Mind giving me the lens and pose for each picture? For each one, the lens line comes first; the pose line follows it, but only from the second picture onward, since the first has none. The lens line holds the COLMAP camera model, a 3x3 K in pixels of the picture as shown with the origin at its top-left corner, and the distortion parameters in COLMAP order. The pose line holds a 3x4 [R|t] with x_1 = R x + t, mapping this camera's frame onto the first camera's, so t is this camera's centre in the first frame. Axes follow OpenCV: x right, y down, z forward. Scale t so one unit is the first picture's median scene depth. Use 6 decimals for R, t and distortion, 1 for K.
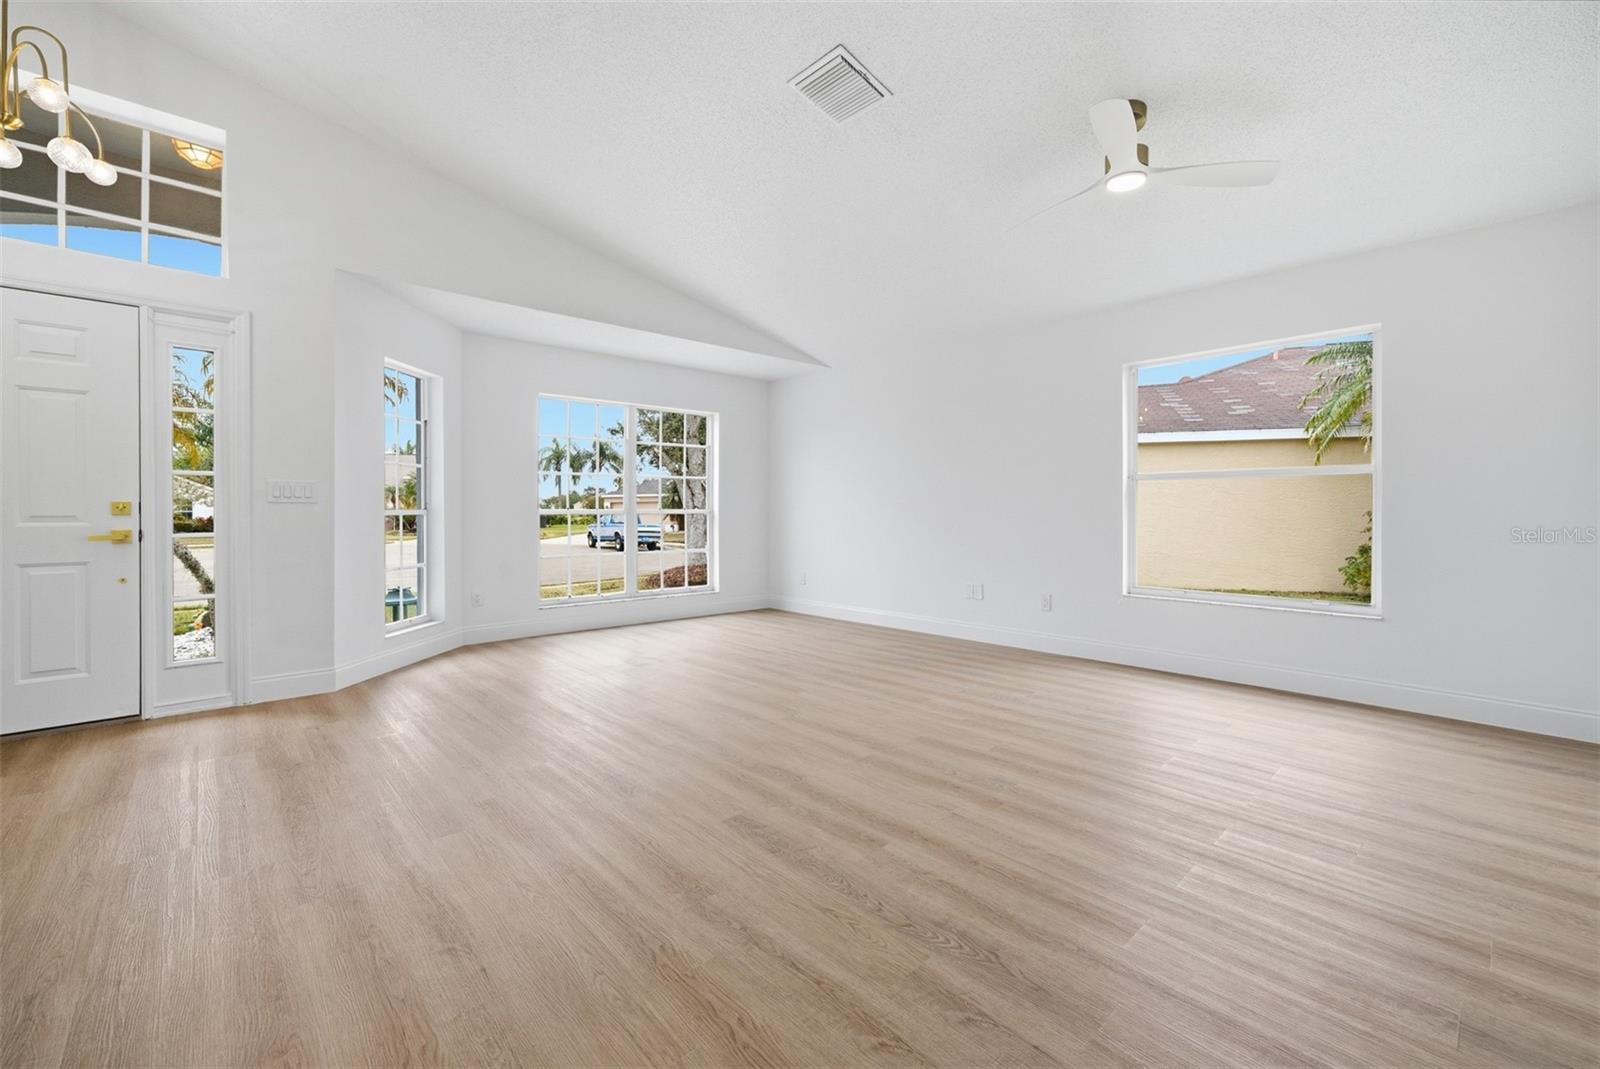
lens RADIAL K [[665.9, 0, 794.2], [0, 665.9, 508.0], [0, 0, 1]] dist [-0.004349, 0.000168]
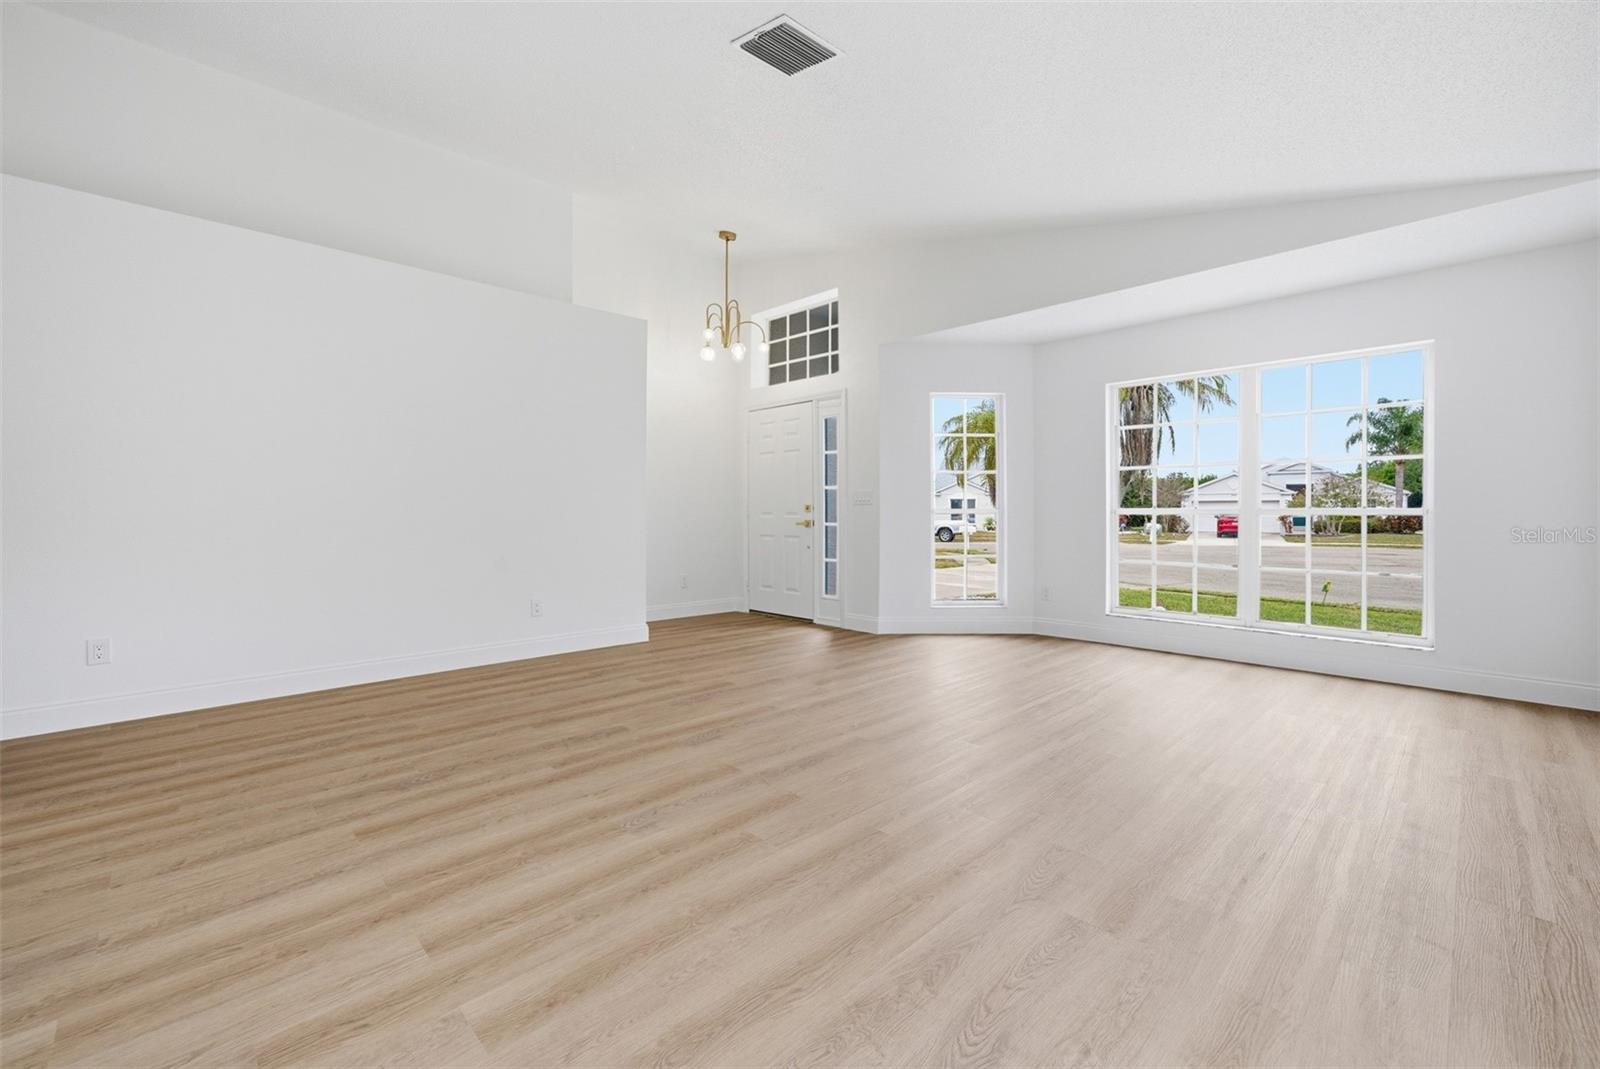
lens RADIAL K [[665.9, 0, 794.2], [0, 665.9, 508.0], [0, 0, 1]] dist [-0.004349, 0.000168]
pose [[0.019456, 0.000744, -0.999810, 1.052497], [0.006009, 0.999982, 0.000861, -0.001603], [0.999793, -0.006024, 0.019451, 1.051604]]
